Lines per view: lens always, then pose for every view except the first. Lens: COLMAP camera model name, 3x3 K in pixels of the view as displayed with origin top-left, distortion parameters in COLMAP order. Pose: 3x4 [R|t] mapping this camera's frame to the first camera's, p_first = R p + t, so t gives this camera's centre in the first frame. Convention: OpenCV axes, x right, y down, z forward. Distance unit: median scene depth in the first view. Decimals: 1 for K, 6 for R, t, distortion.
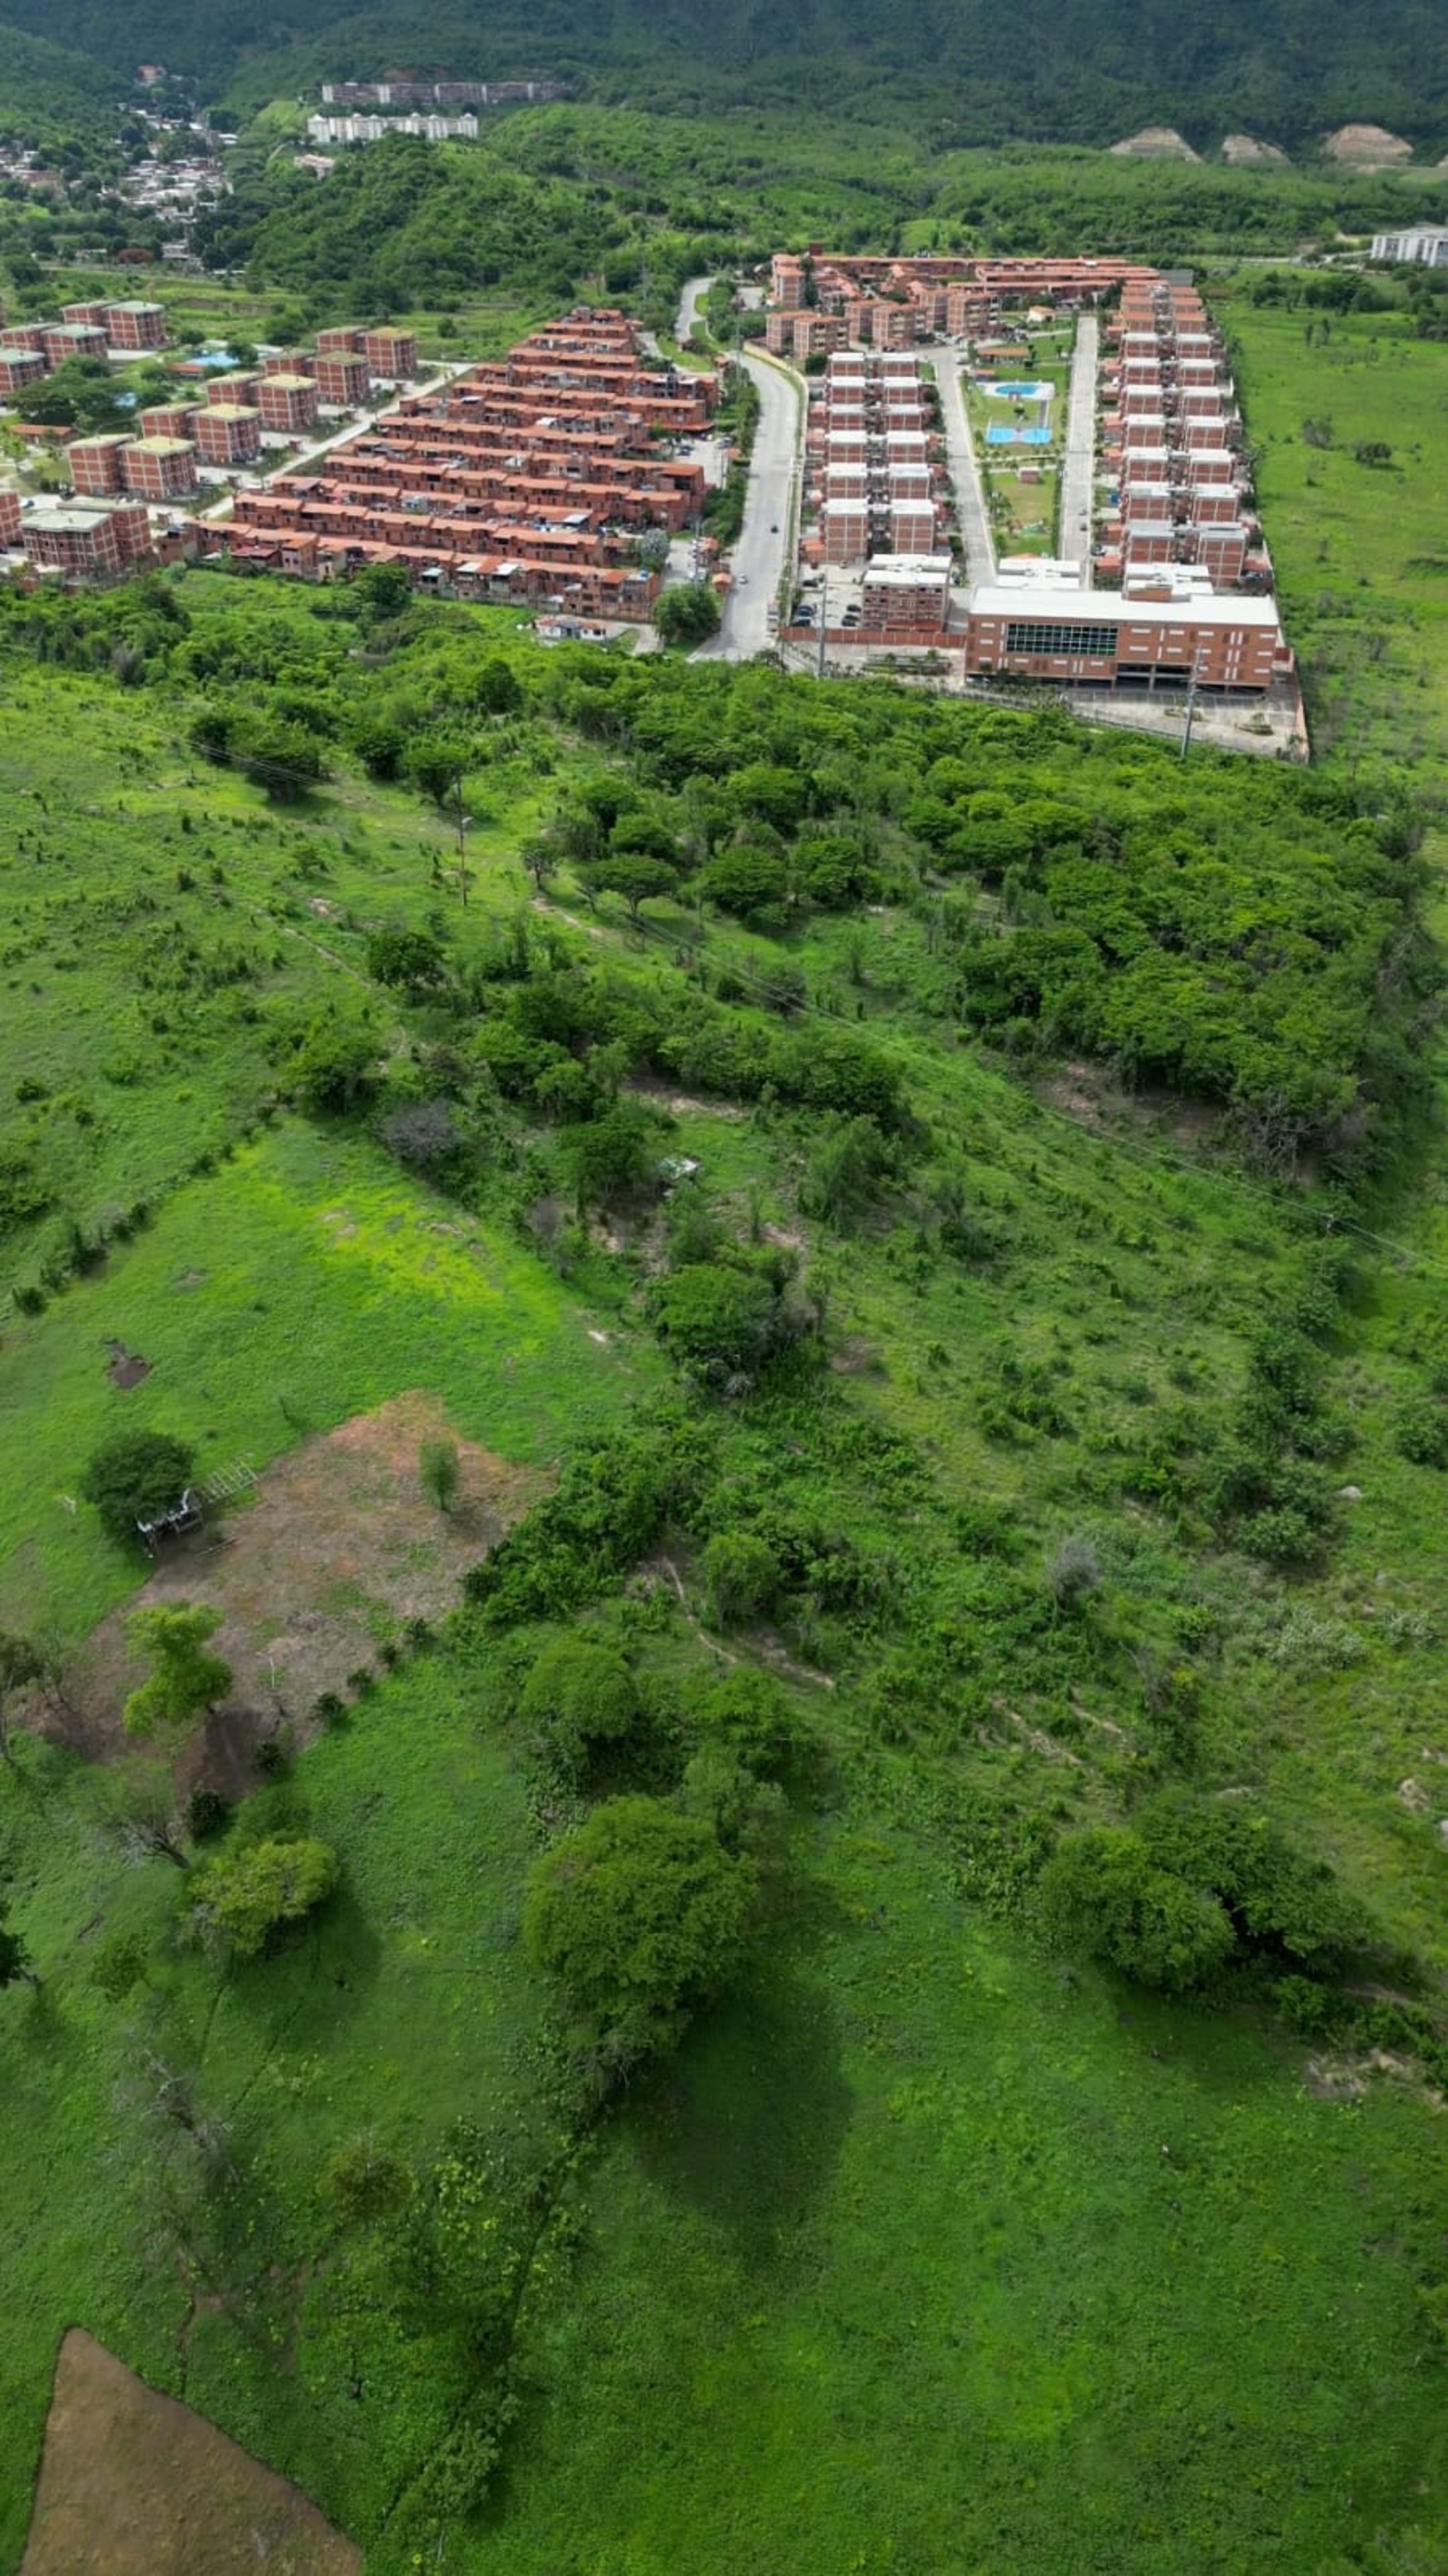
lens RADIAL K [[1875.3, 0, 735.0], [0, 1875.3, 1287.8], [0, 0, 1]] dist [0.098391, -0.106827]
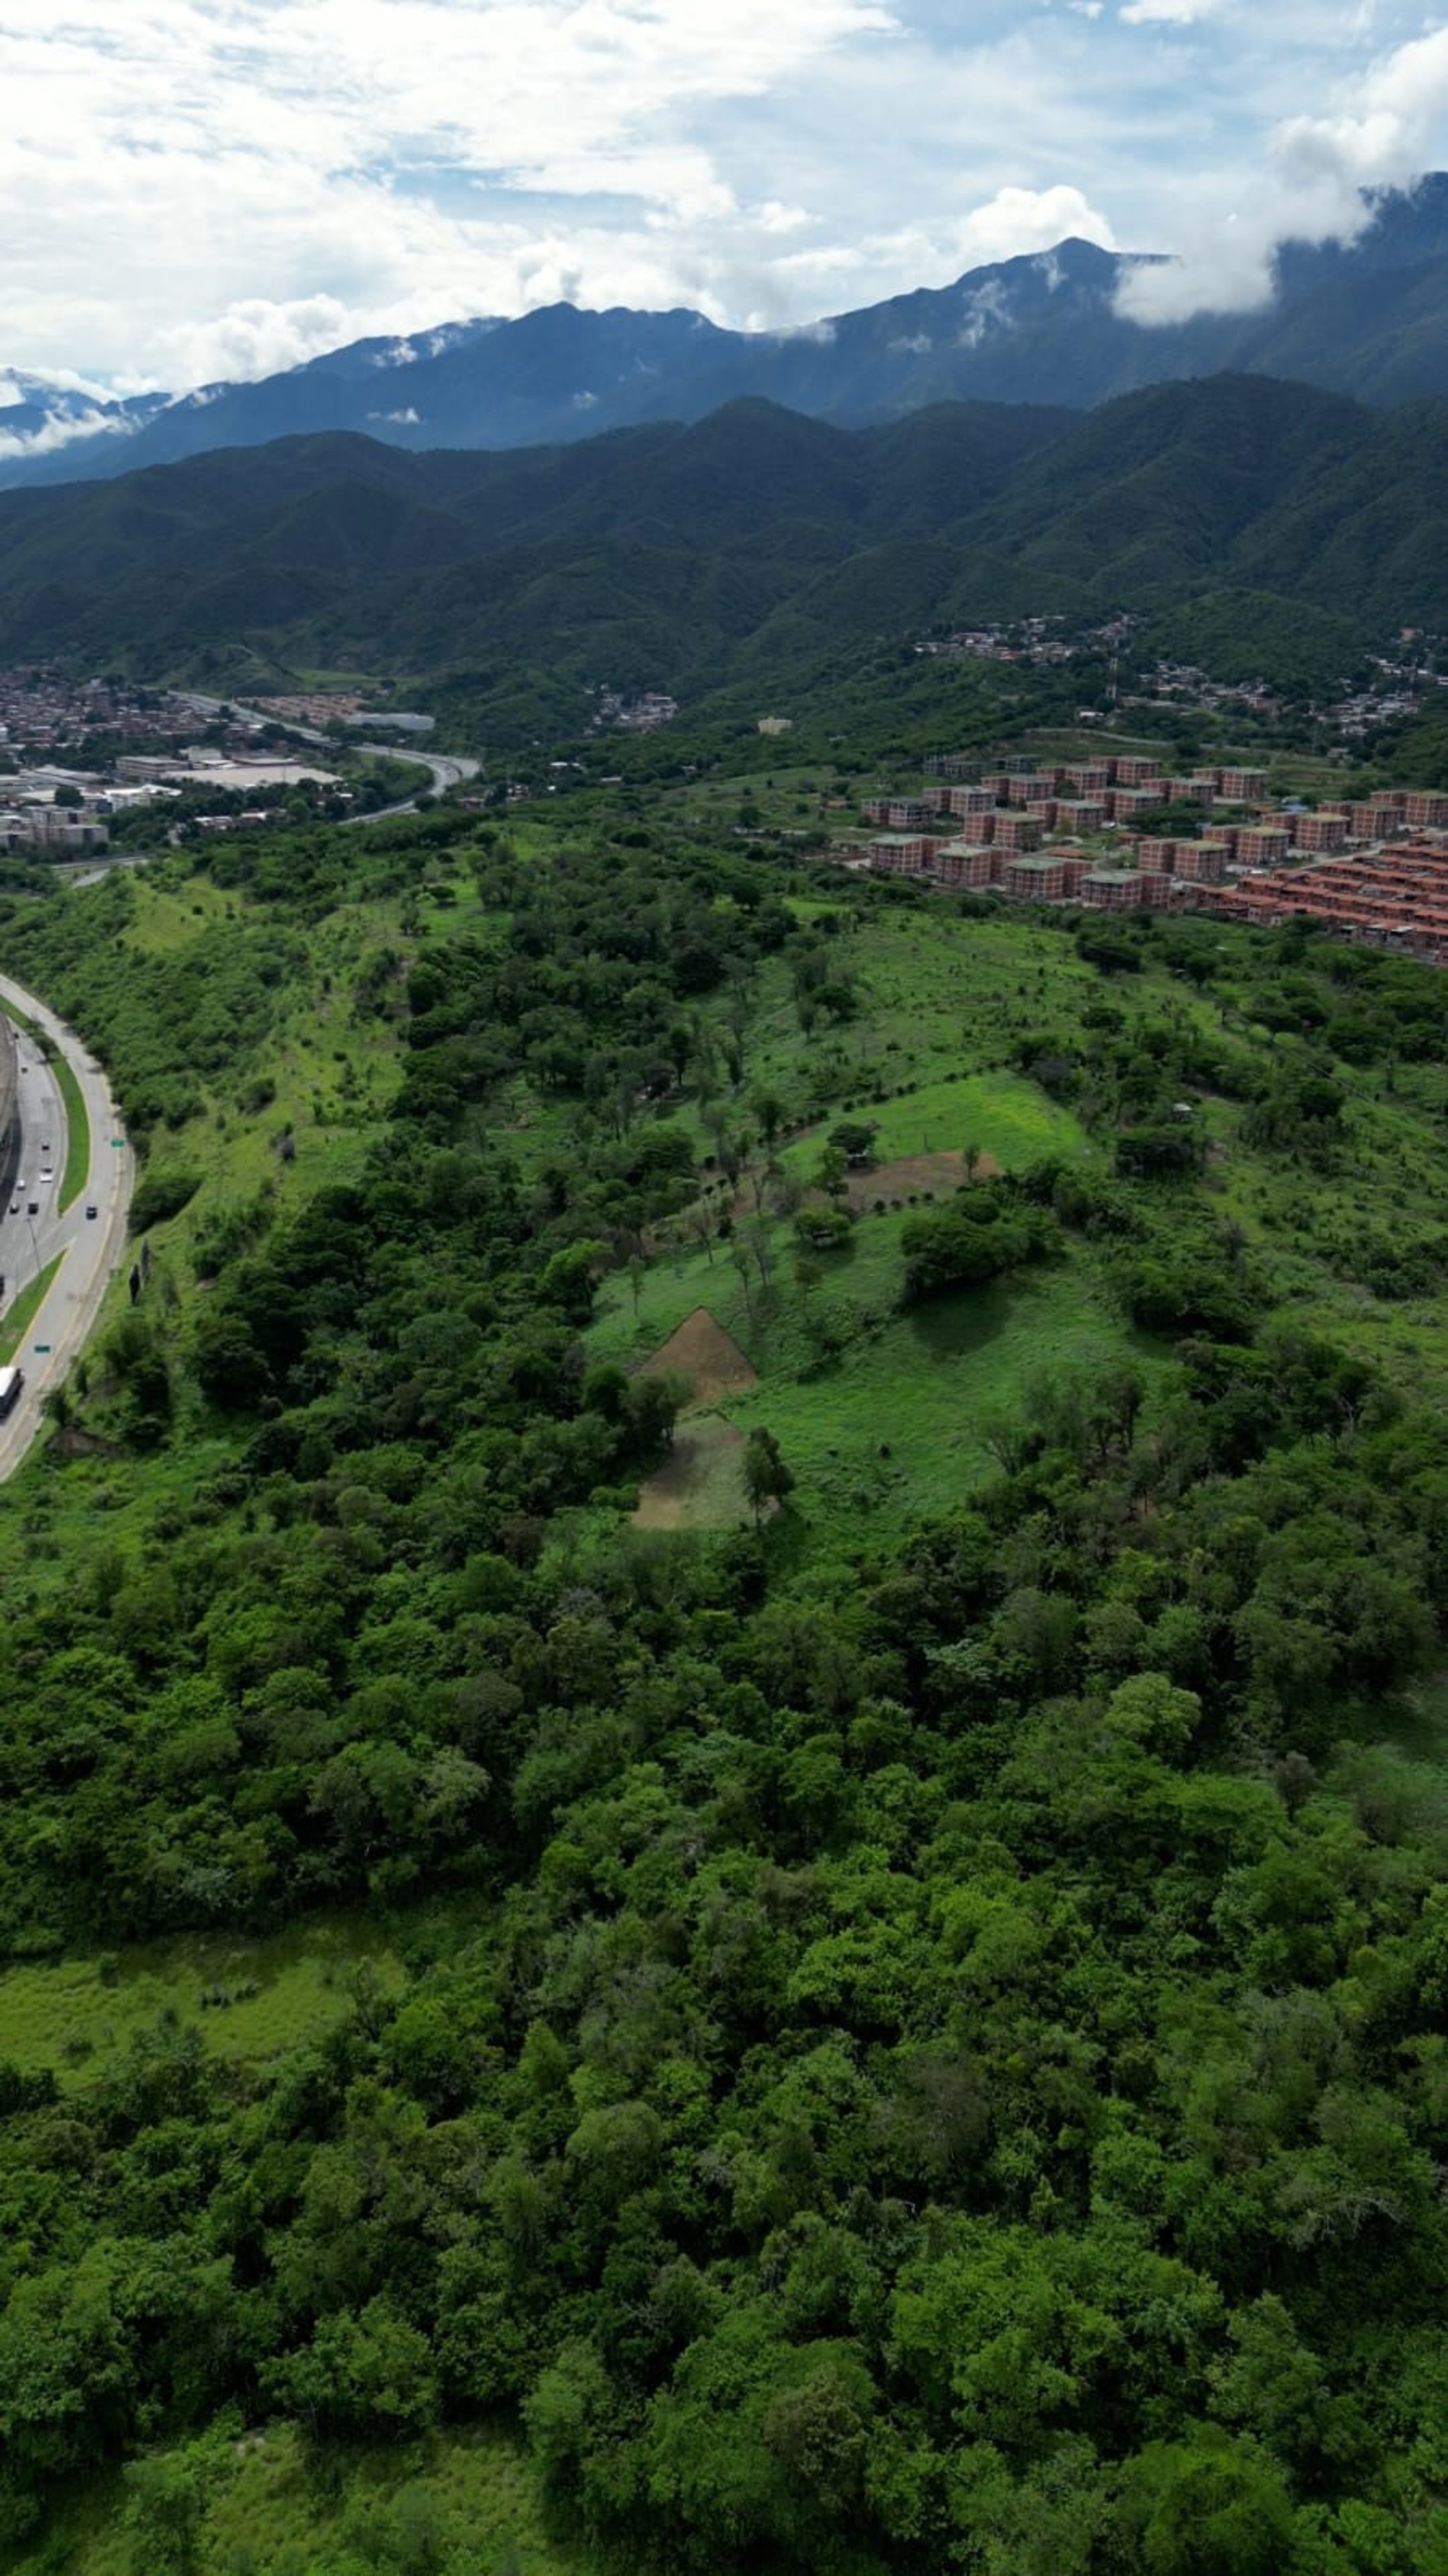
lens RADIAL K [[1887.1, 0, 724.0], [0, 1887.1, 1288.0], [0, 0, 1]] dist [0.098682, -0.114390]
pose [[0.821346, 0.190203, -0.537786, 0.804485], [-0.312612, 0.938678, -0.145454, 0.647109], [0.477142, 0.287586, 0.830439, -0.880725]]
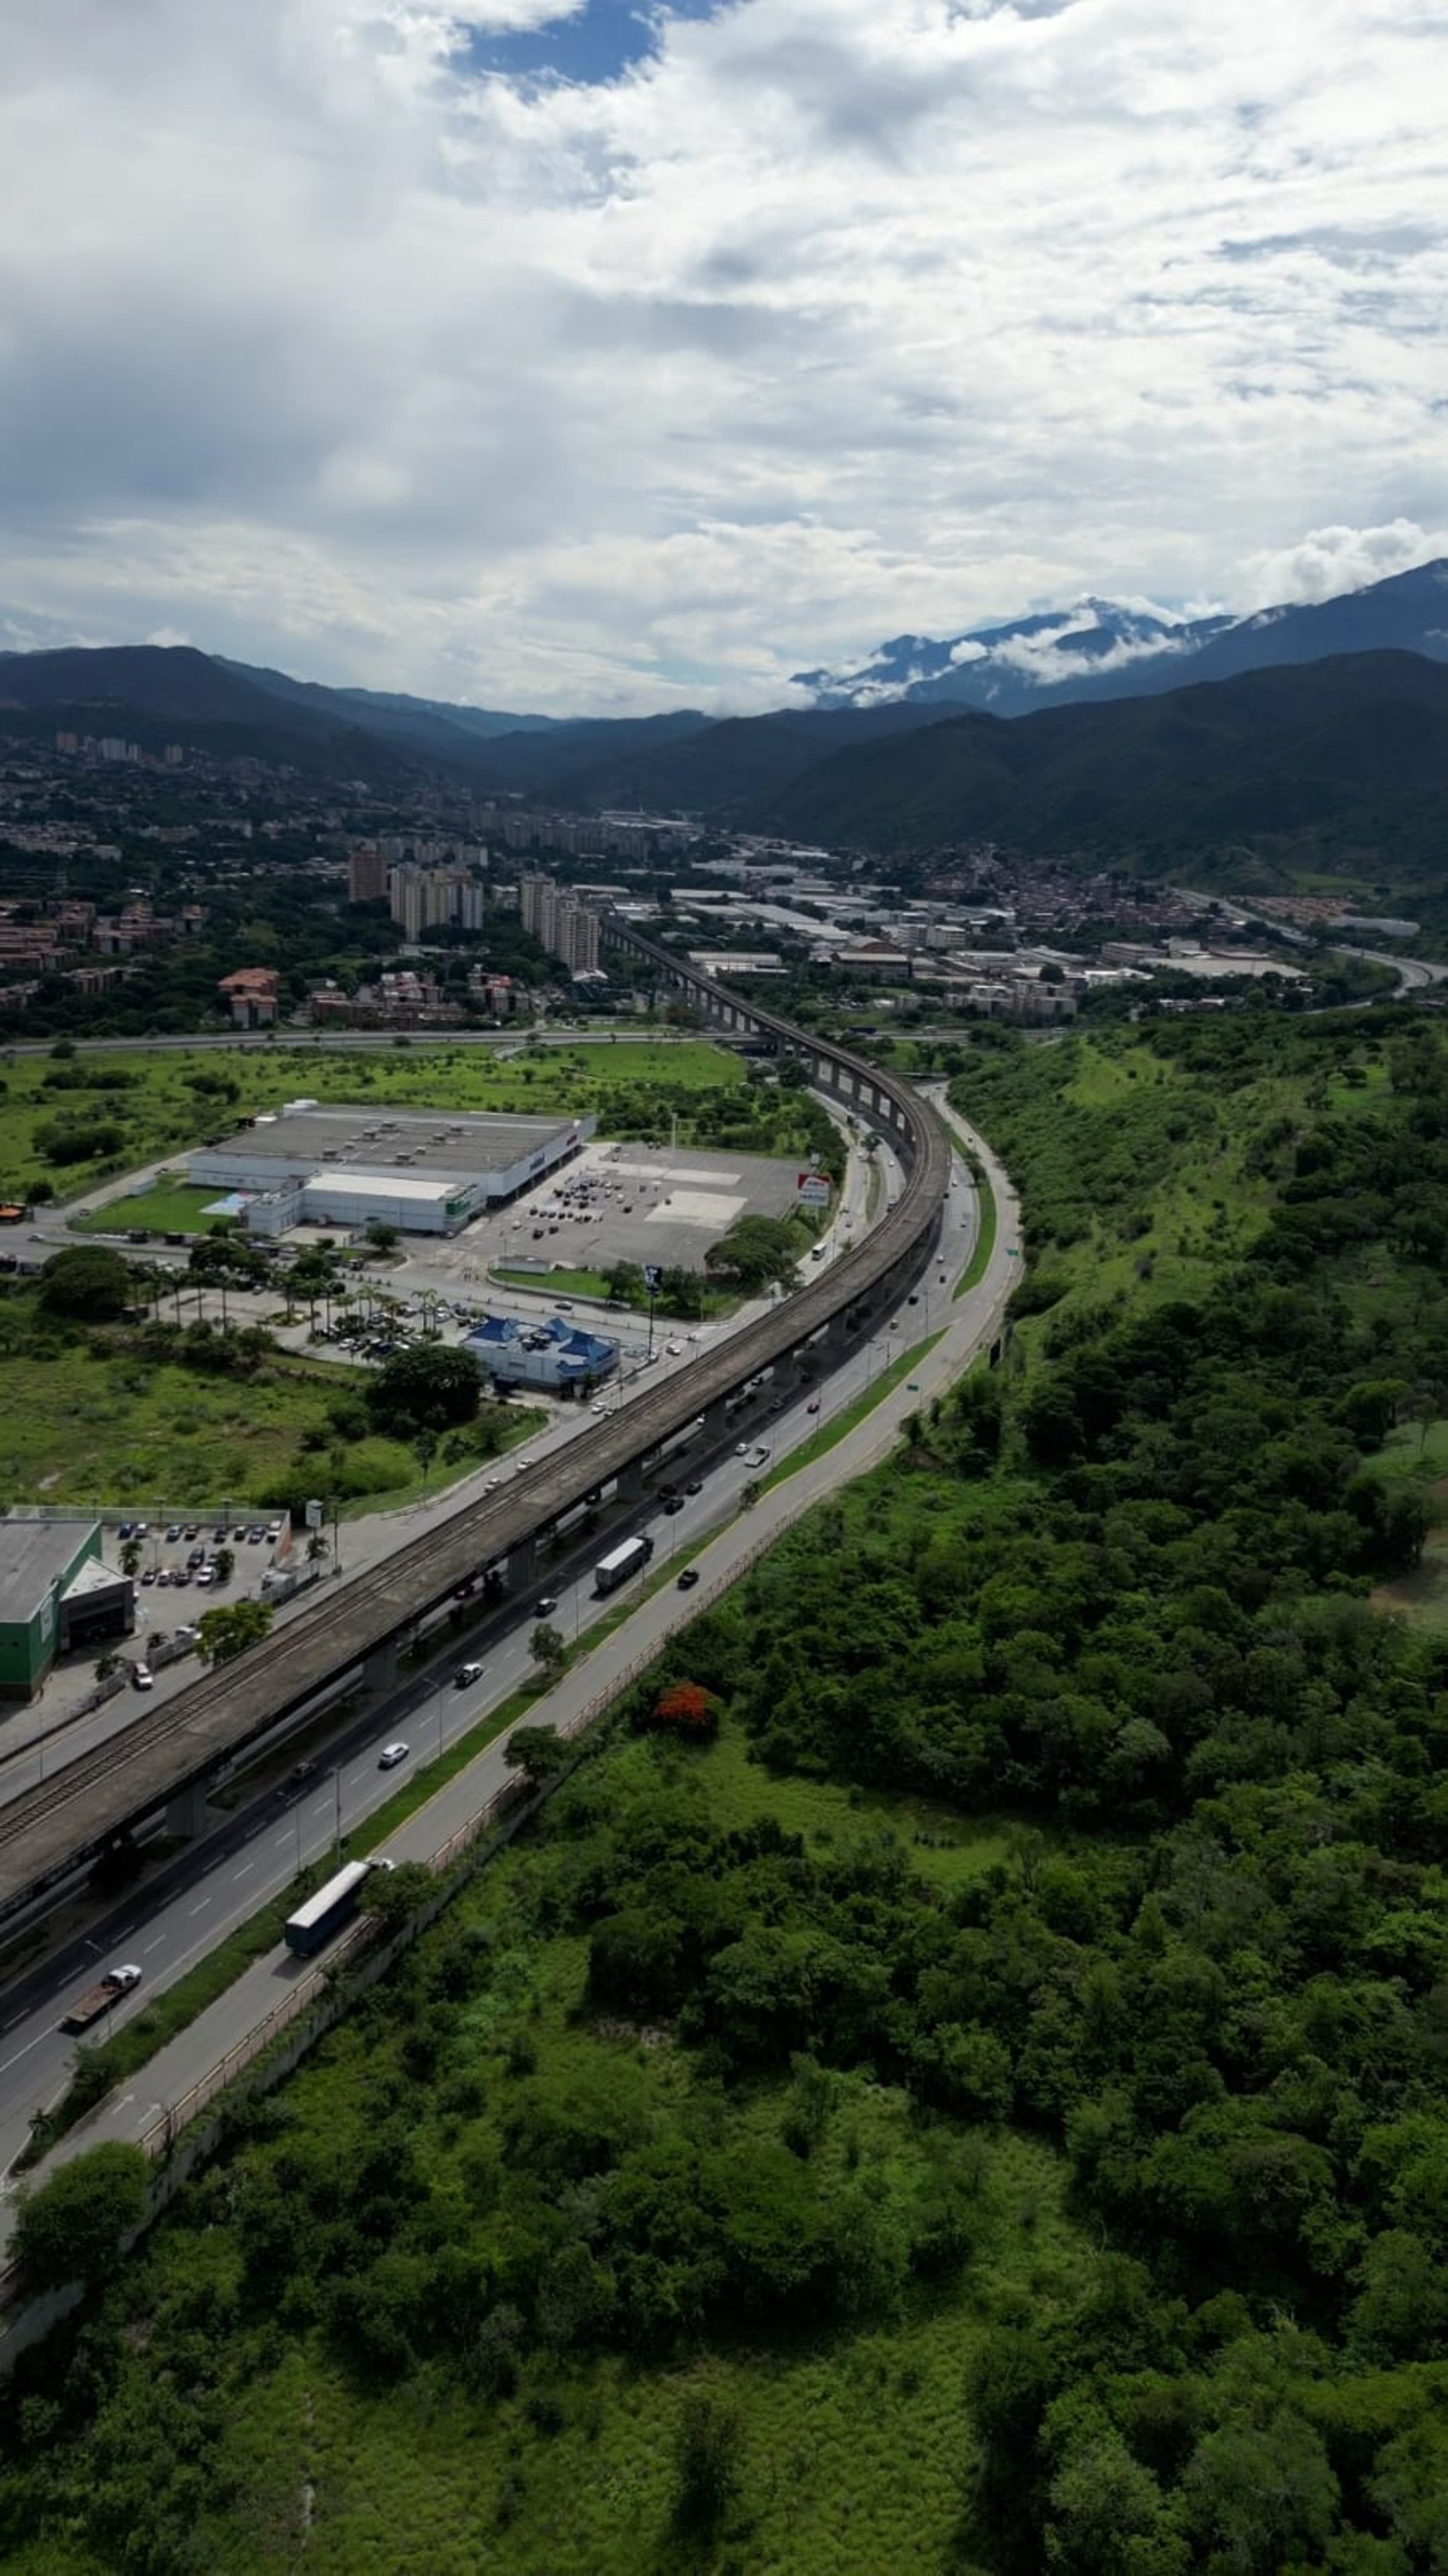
lens RADIAL K [[1887.1, 0, 724.0], [0, 1887.1, 1288.0], [0, 0, 1]] dist [0.098682, -0.114390]
pose [[0.446092, 0.241369, -0.861825, 1.124056], [-0.523962, 0.851108, -0.032842, 0.740714], [0.725580, 0.466214, 0.506141, -1.015891]]
